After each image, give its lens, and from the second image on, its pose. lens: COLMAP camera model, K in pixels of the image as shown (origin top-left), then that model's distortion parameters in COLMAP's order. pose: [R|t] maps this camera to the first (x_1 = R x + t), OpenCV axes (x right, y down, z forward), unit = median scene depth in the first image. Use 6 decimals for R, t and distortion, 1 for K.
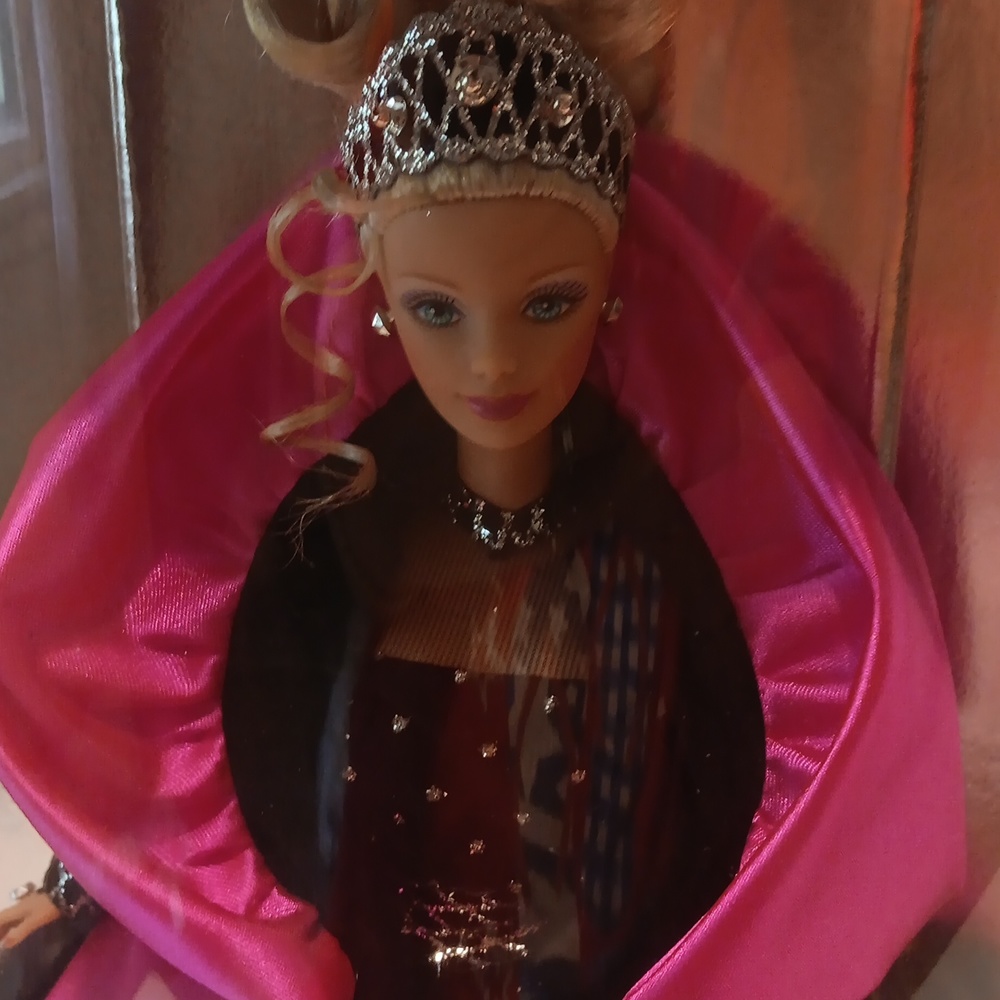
lens RADIAL K [[1722.3, 0, 508.4], [0, 1722.3, 502.0], [0, 0, 1]] dist [0.039966, 0.000000]
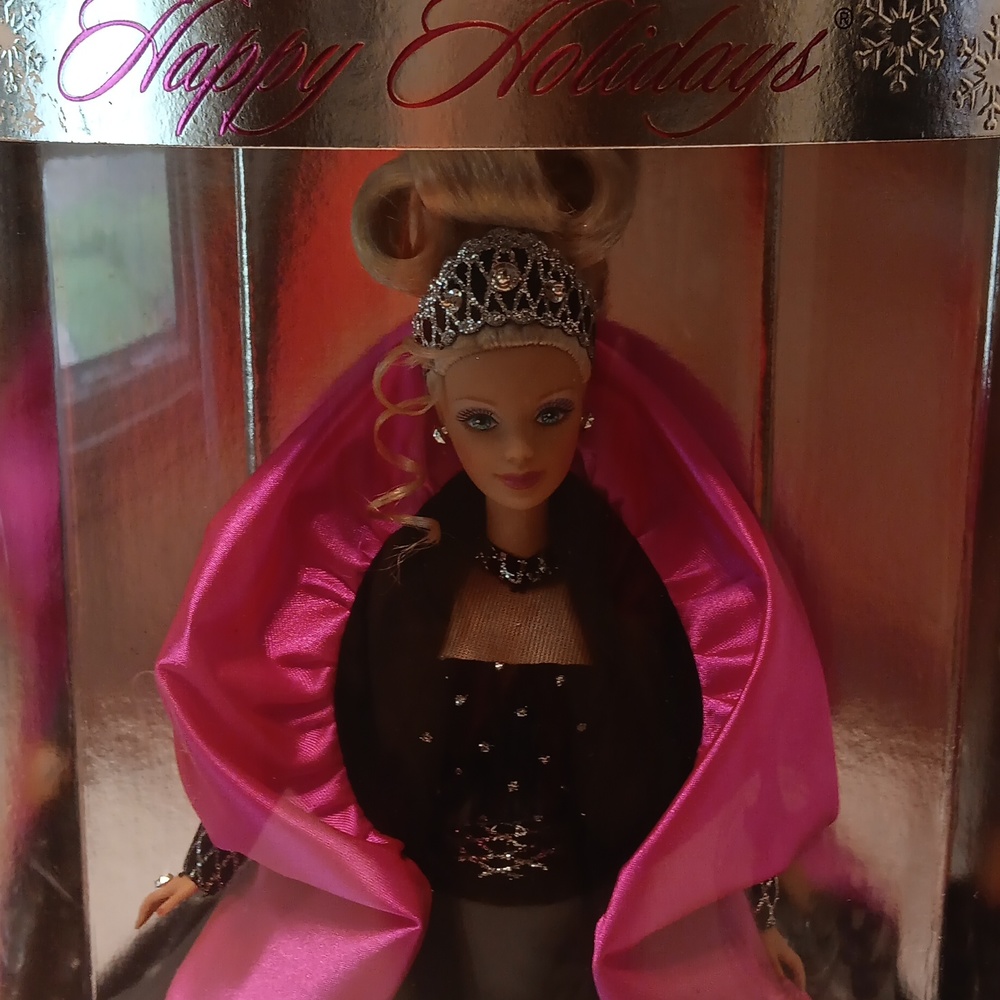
lens RADIAL K [[1722.3, 0, 500.1], [0, 1722.3, 500.4], [0, 0, 1]] dist [0.039966, 0.000000]
pose [[0.996200, -0.038335, 0.078205, -0.143202], [0.050153, 0.986601, -0.155252, 0.197343], [-0.071206, 0.158584, 0.984775, -0.520834]]
